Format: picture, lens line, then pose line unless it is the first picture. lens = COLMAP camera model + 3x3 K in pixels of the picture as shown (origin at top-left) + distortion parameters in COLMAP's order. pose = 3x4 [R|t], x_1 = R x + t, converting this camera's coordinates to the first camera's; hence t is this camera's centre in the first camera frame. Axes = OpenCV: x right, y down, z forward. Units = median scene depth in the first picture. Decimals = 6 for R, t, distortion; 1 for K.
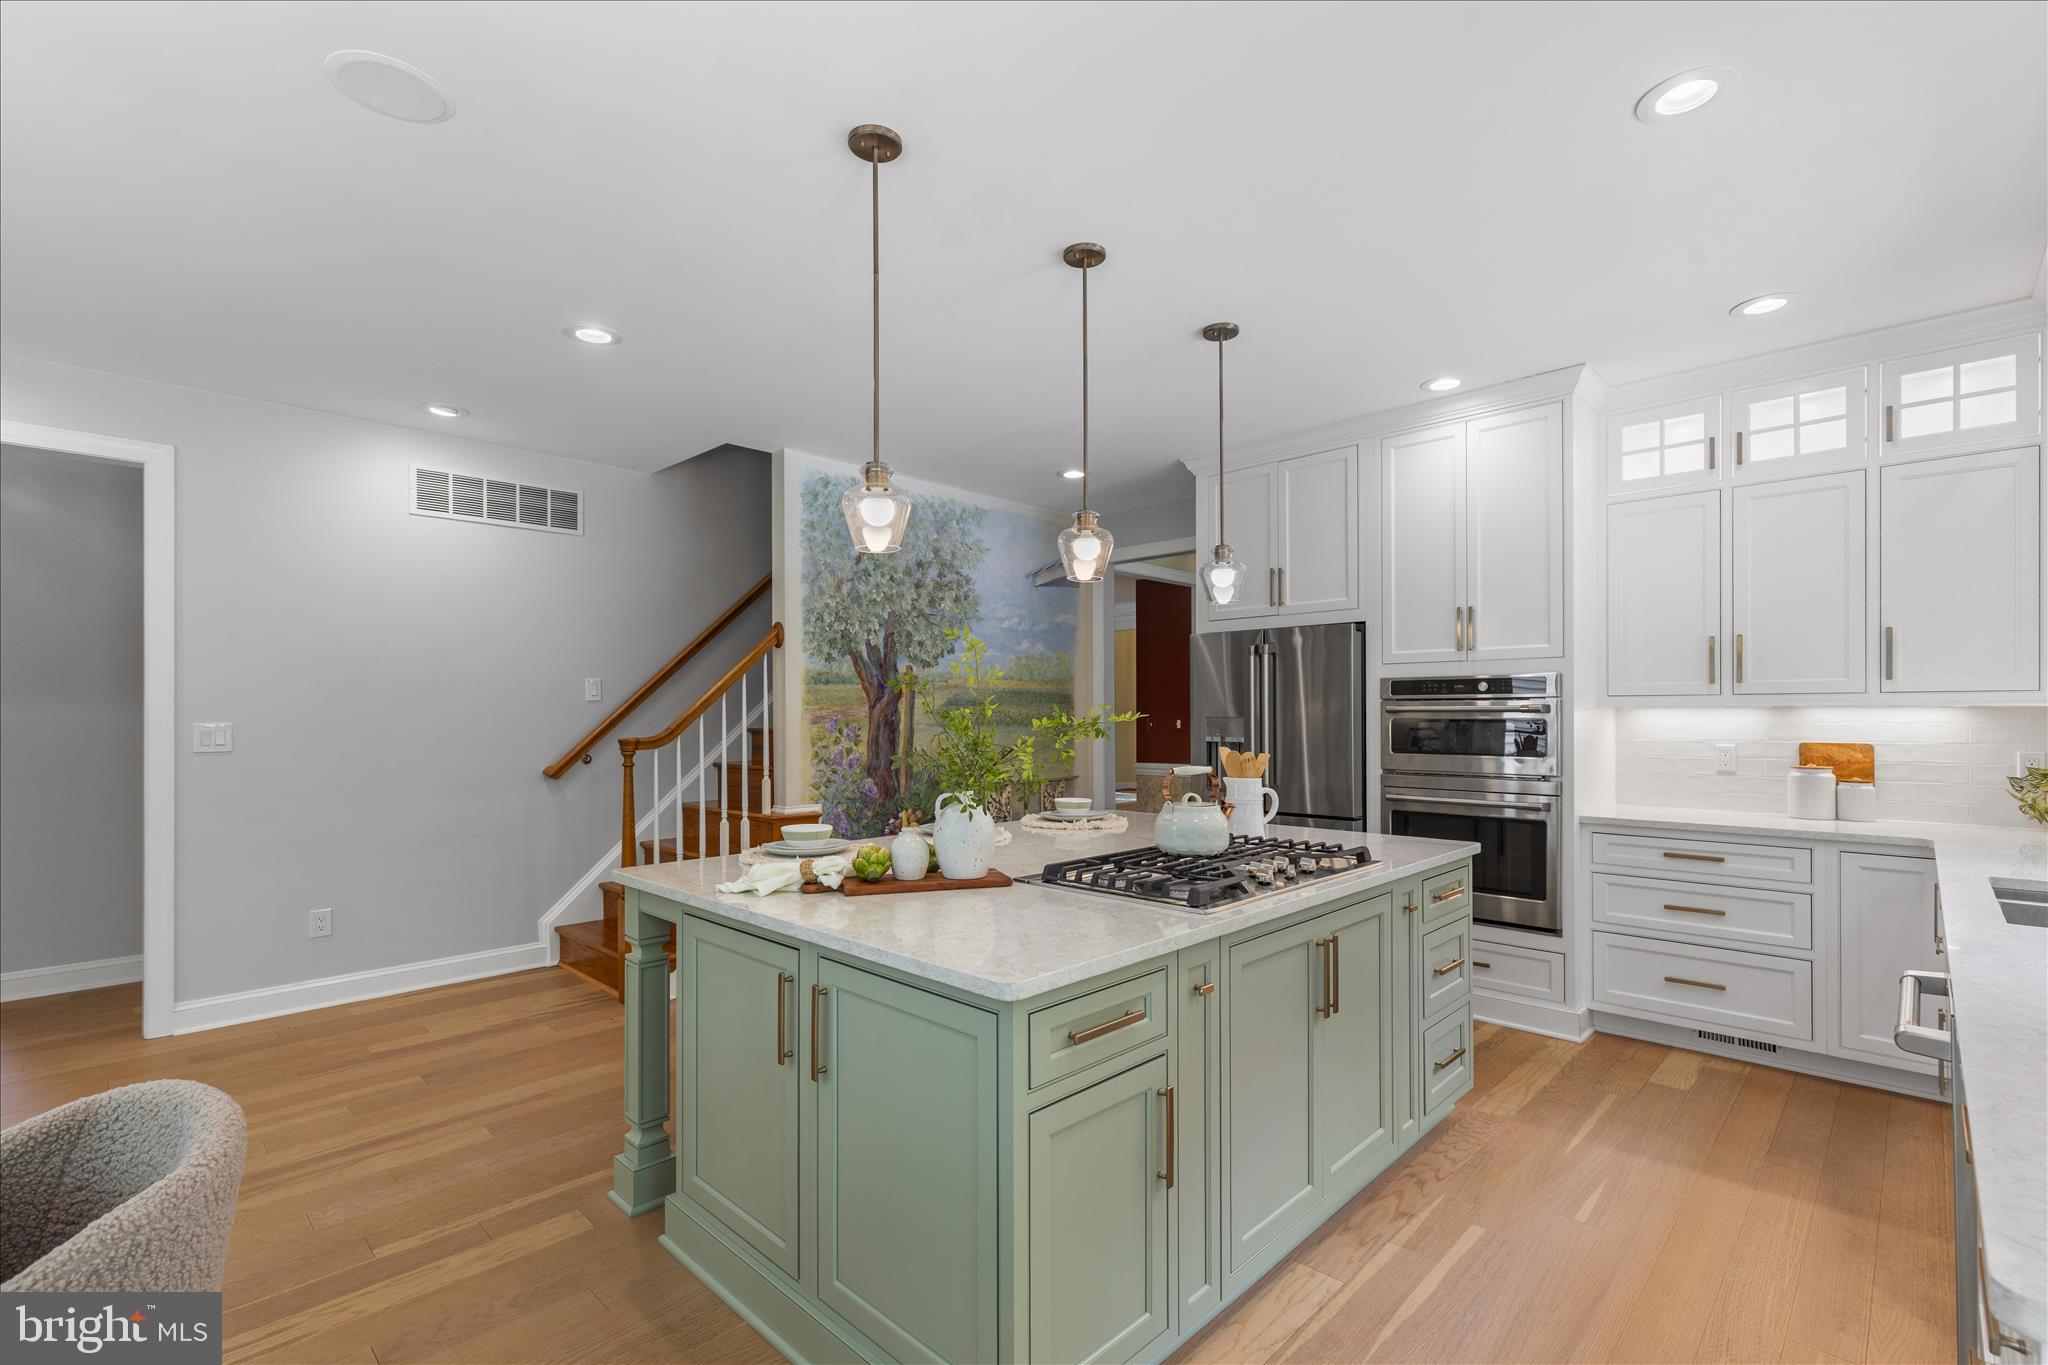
lens RADIAL K [[926.7, 0, 1028.9], [0, 926.7, 702.1], [0, 0, 1]] dist [-0.002452, -0.001428]
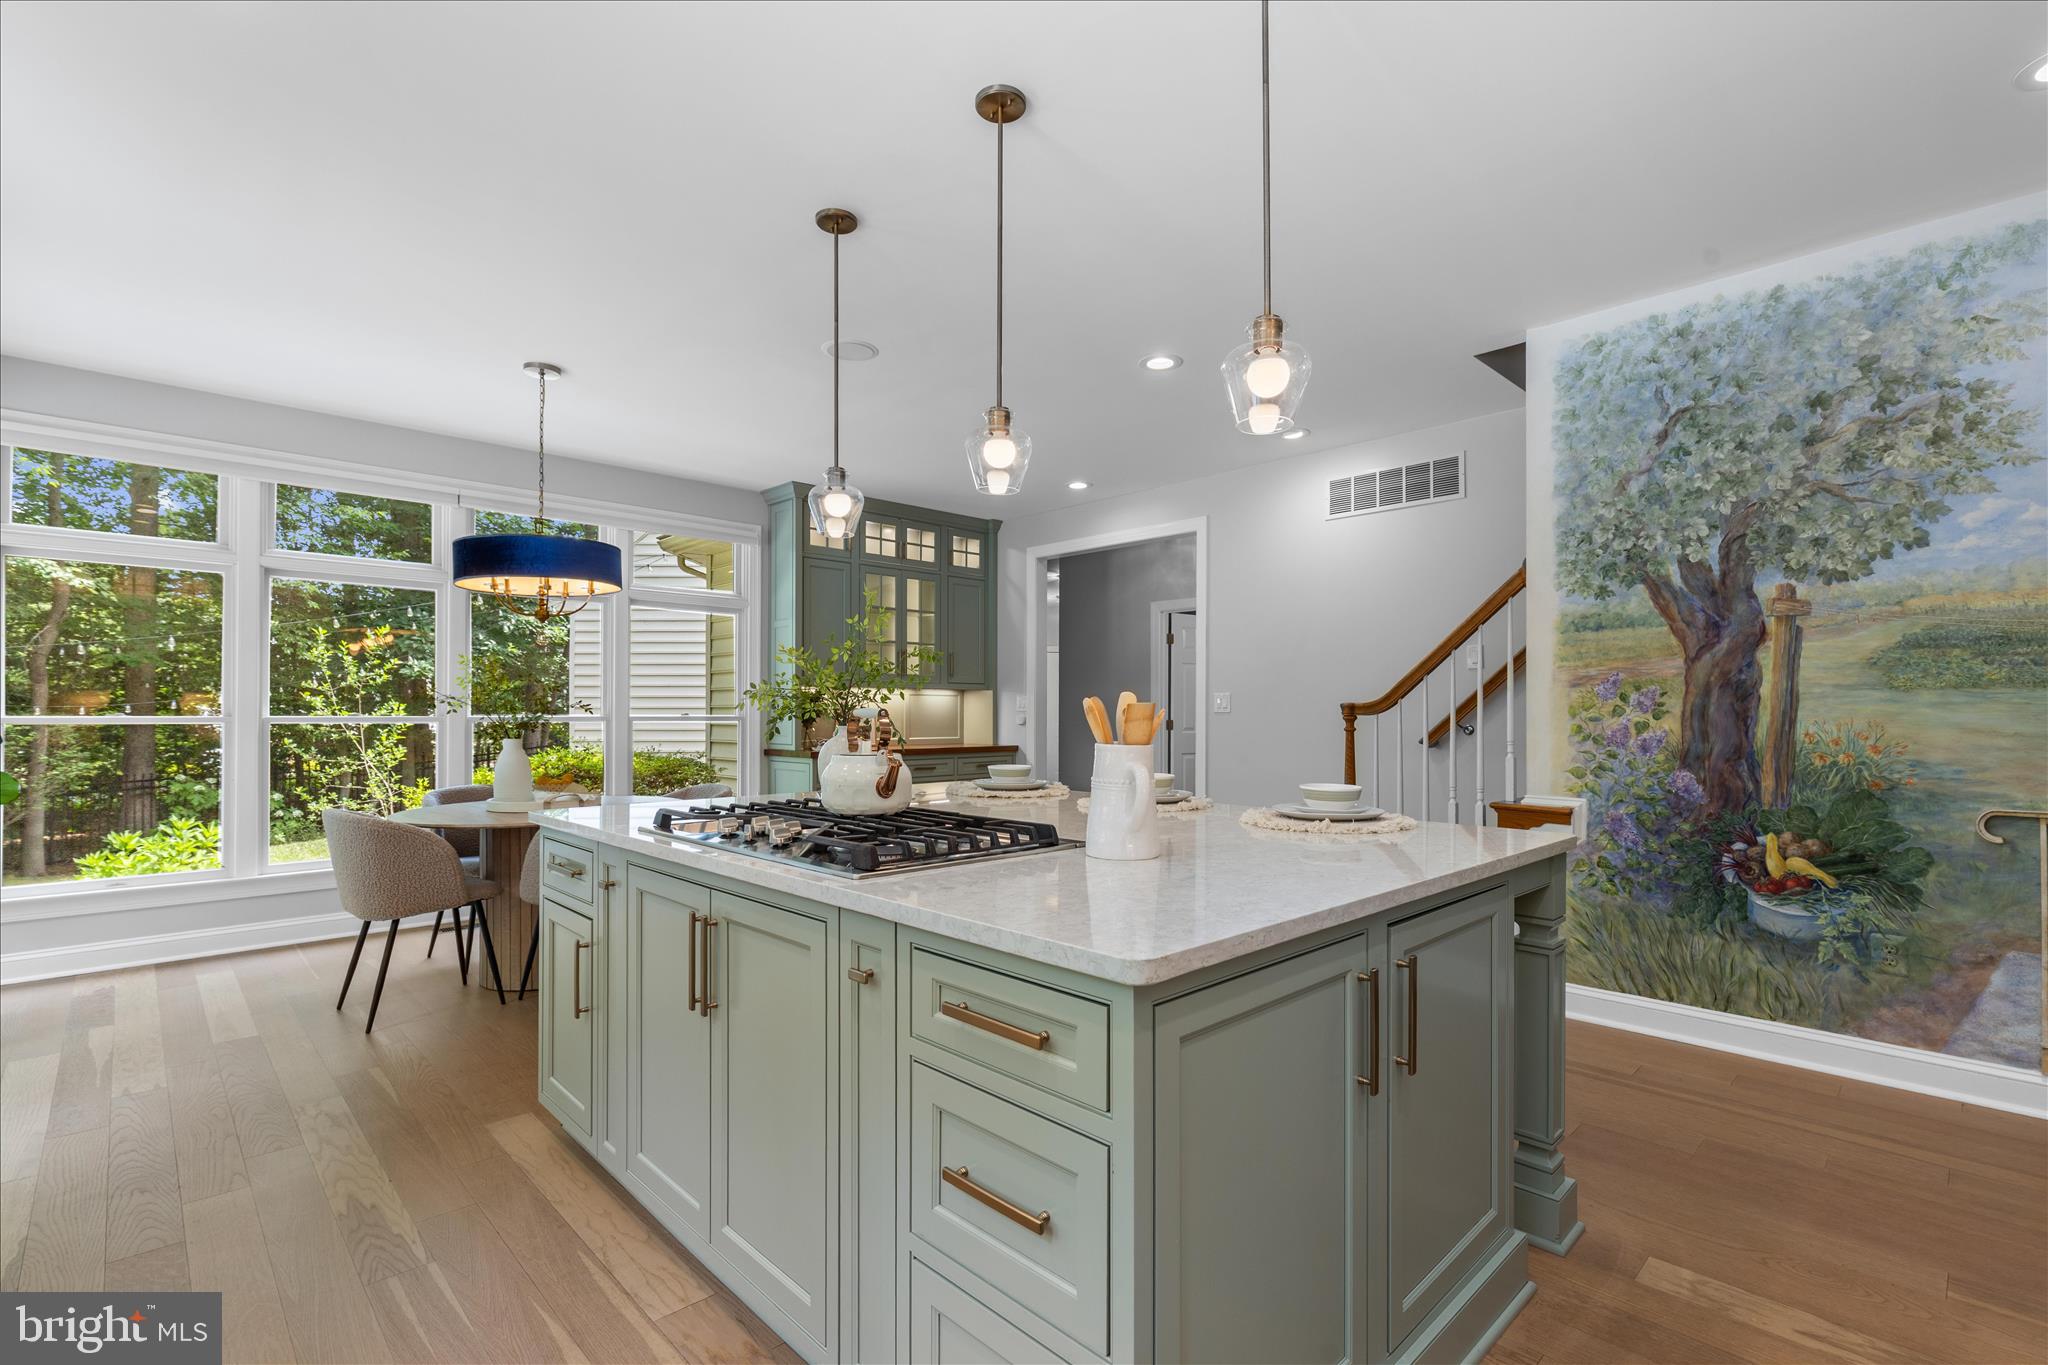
lens RADIAL K [[926.7, 0, 1027.4], [0, 926.7, 696.7], [0, 0, 1]] dist [-0.002452, -0.001428]
pose [[-0.038171, -0.014955, -0.999159, 0.486223], [0.009233, 0.999840, -0.015318, 0.036736], [0.999229, -0.009810, -0.038027, 0.574483]]
